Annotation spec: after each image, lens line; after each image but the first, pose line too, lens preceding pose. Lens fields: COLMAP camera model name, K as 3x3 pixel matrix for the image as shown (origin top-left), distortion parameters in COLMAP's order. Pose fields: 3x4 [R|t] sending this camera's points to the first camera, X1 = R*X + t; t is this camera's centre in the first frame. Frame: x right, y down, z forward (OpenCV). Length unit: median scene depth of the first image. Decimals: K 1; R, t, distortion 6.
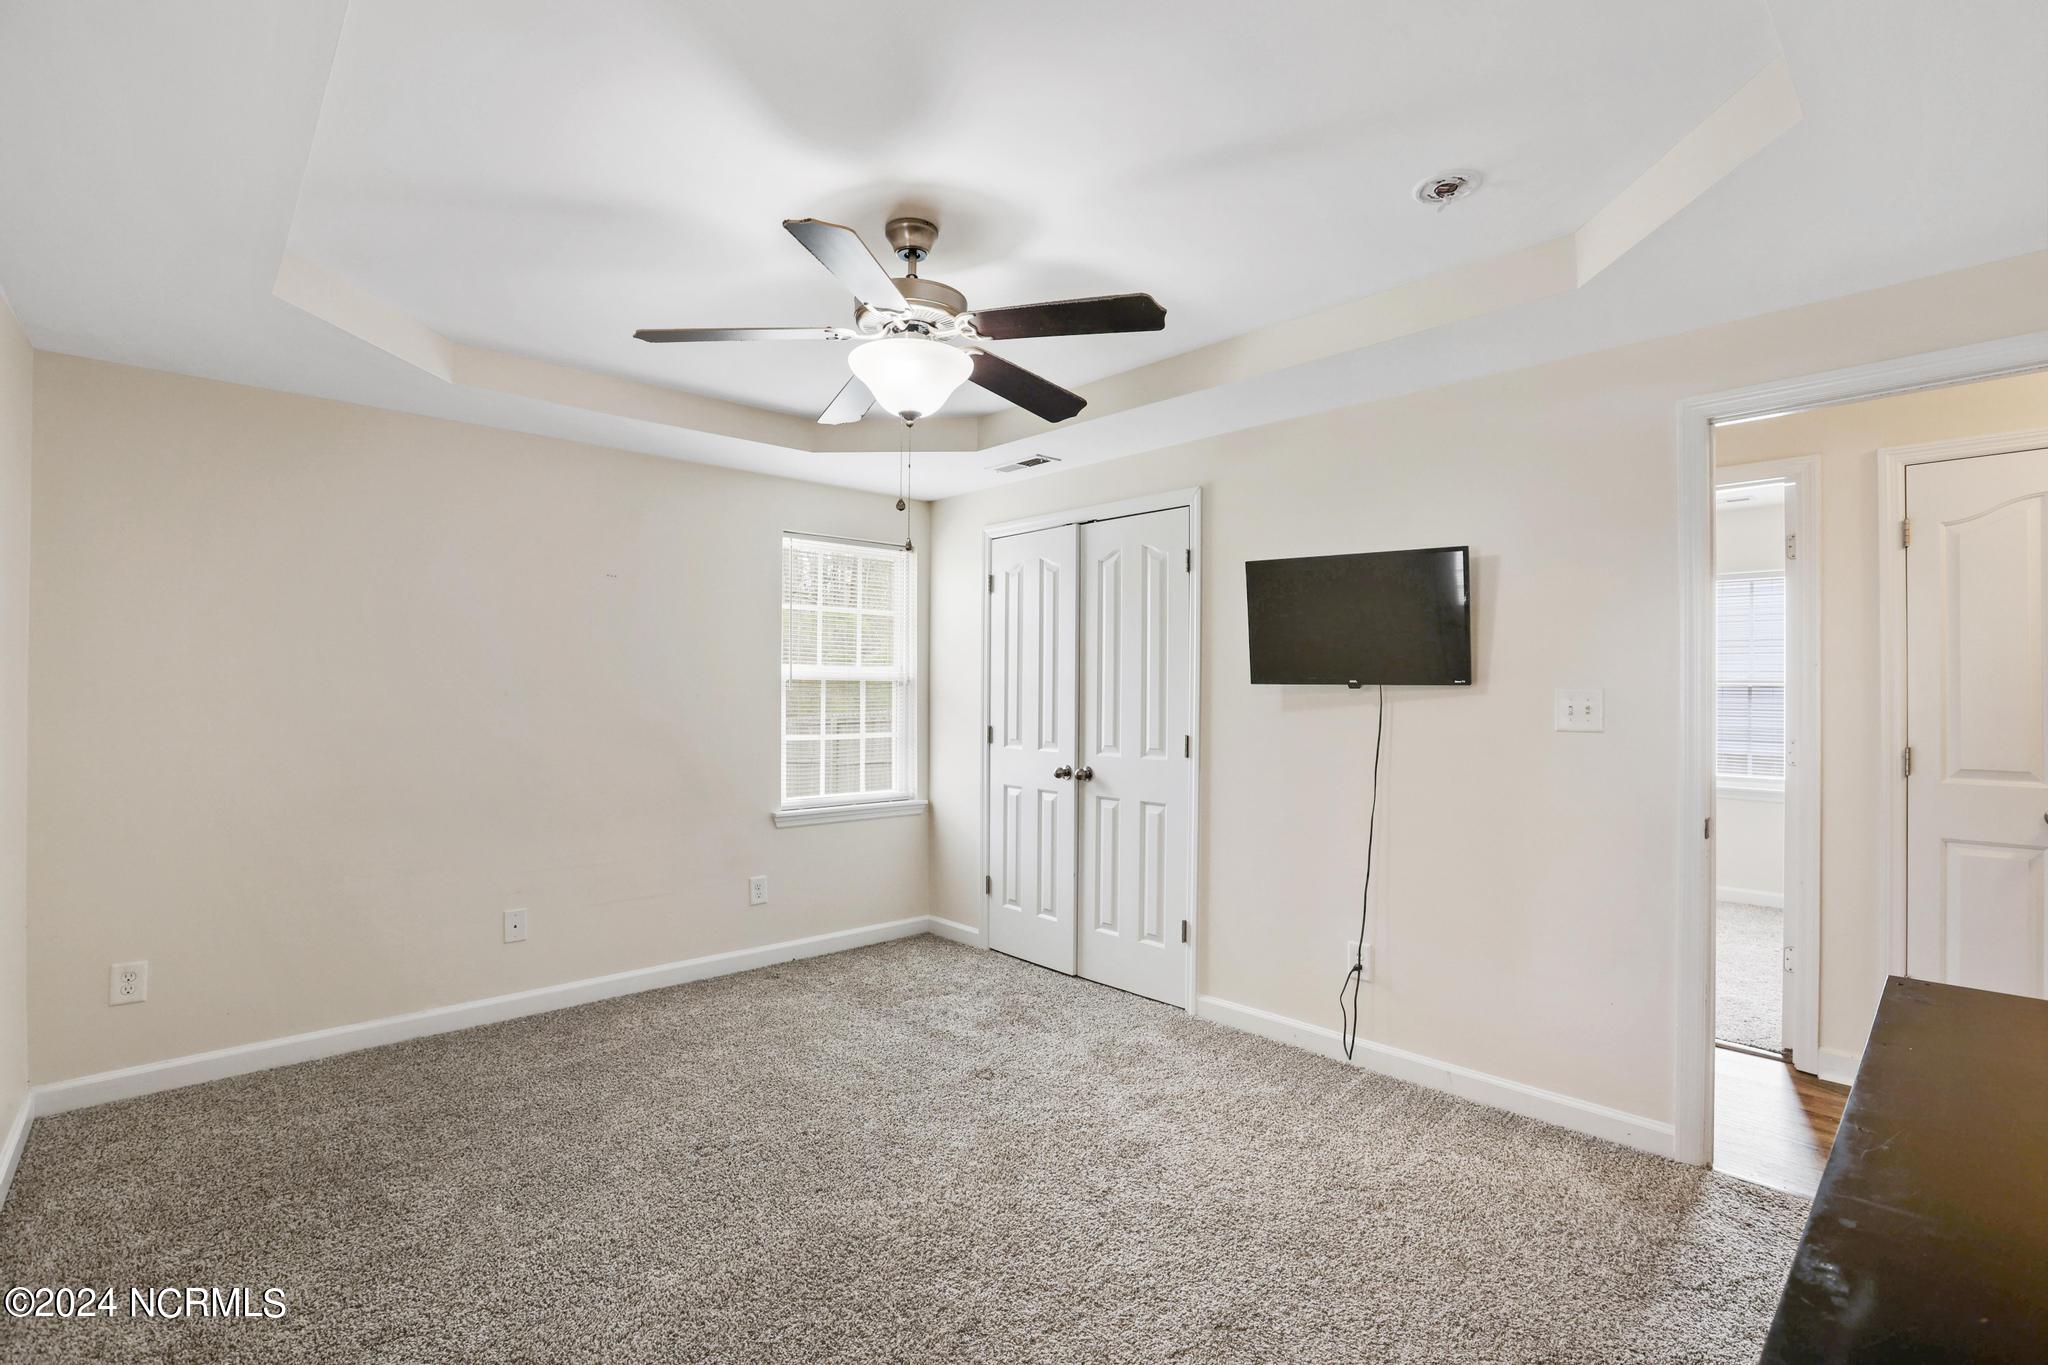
lens RADIAL K [[933.6, 0, 1030.9], [0, 933.6, 690.0], [0, 0, 1]] dist [-0.043110, 0.015506]
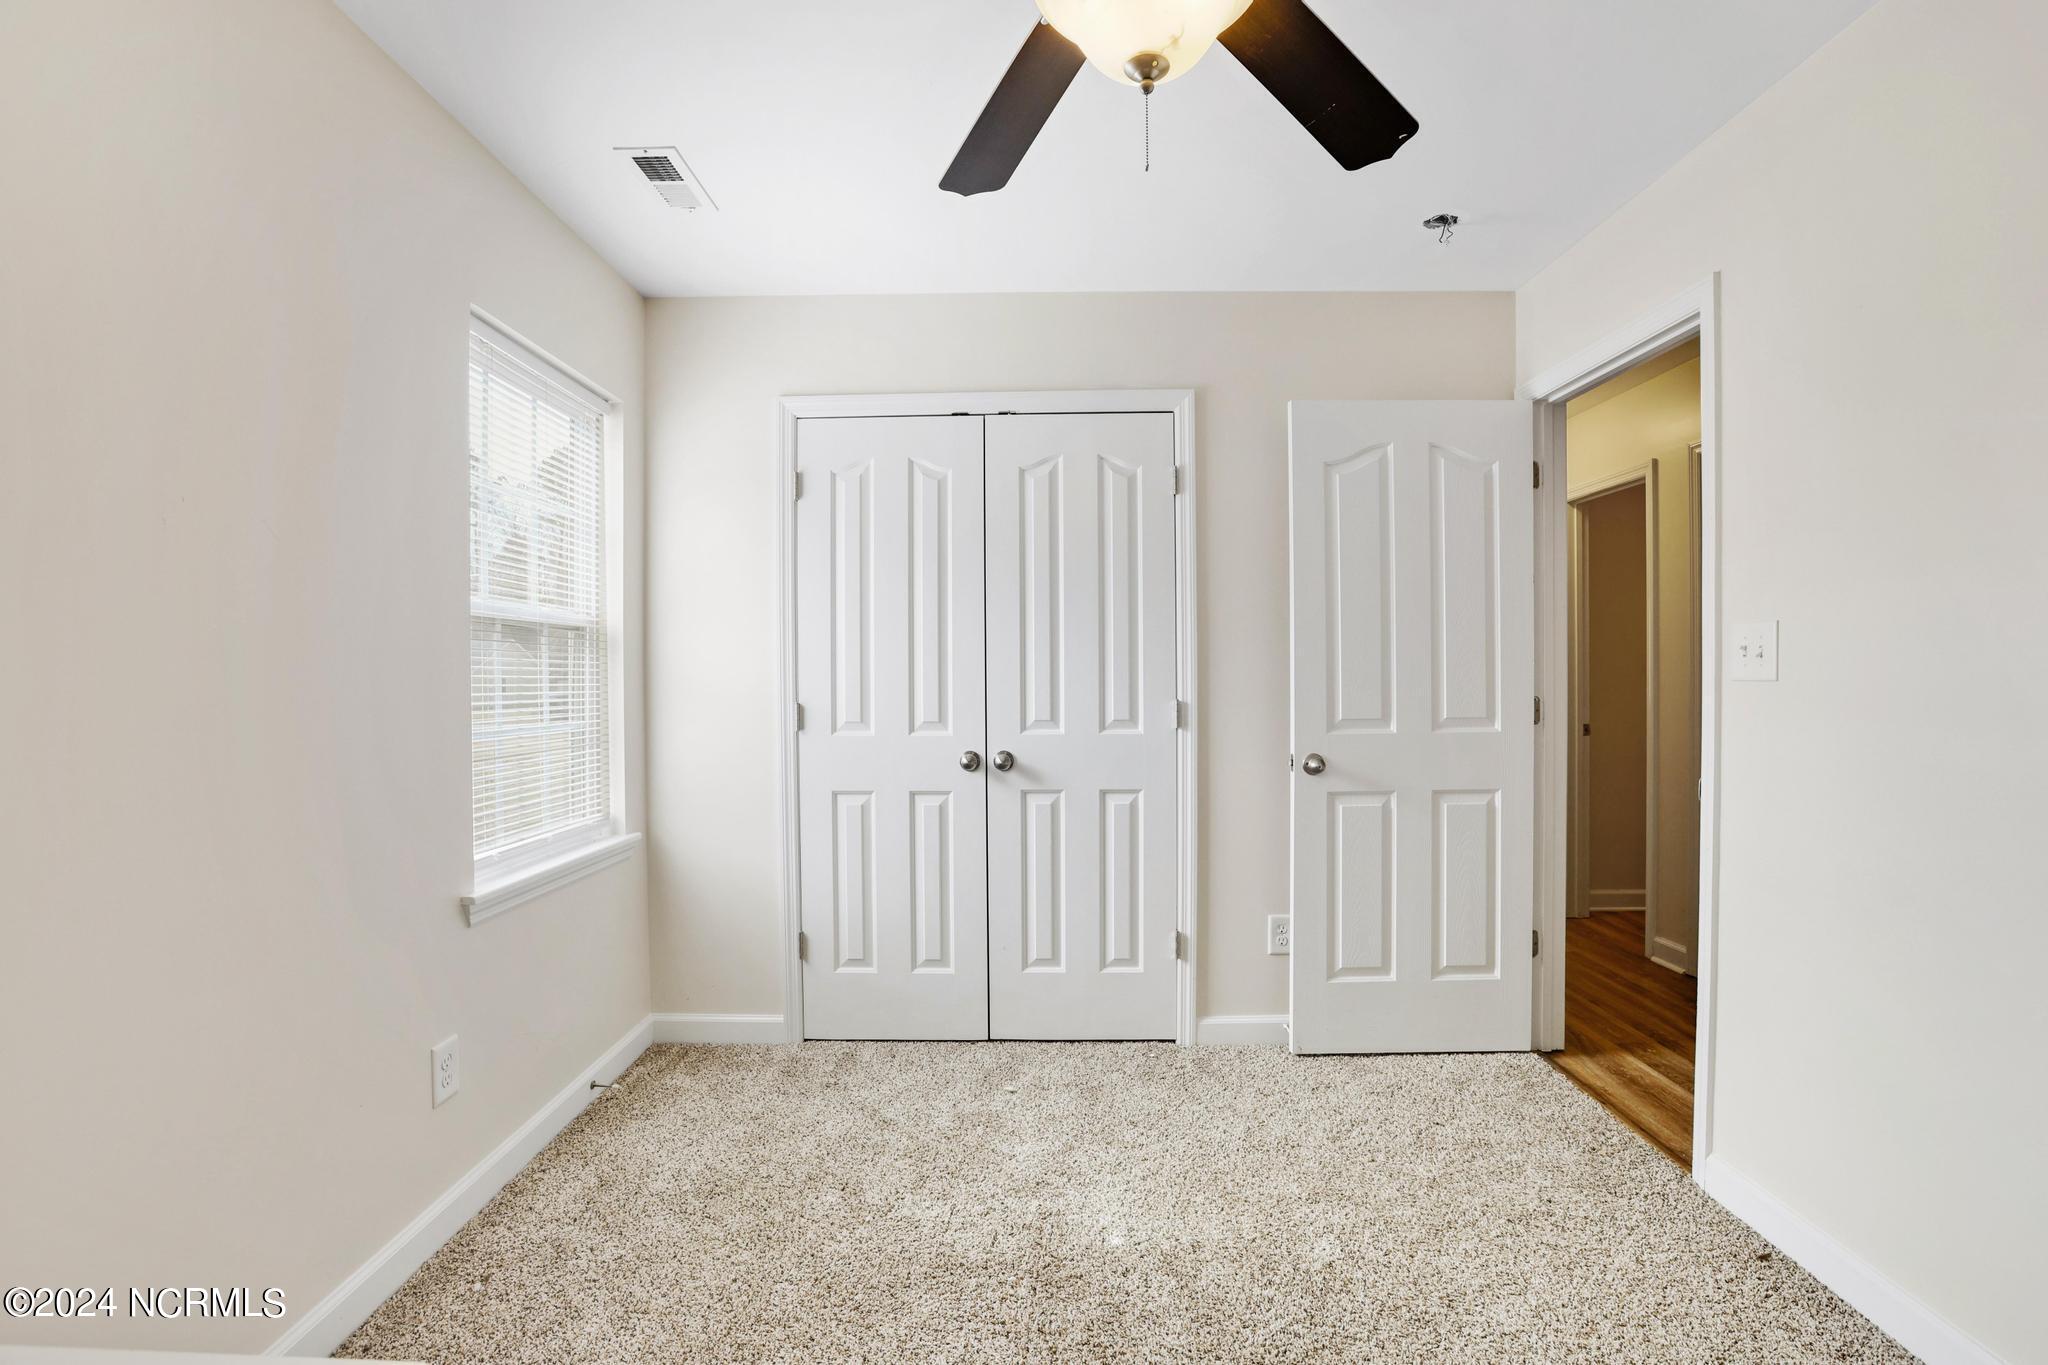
lens RADIAL K [[933.6, 0, 1030.9], [0, 933.6, 690.0], [0, 0, 1]] dist [-0.043110, 0.015506]
pose [[0.700543, -0.026399, 0.713122, -0.436480], [0.013852, 0.999630, 0.023397, 0.017193], [-0.713476, -0.006513, 0.700650, 0.471830]]
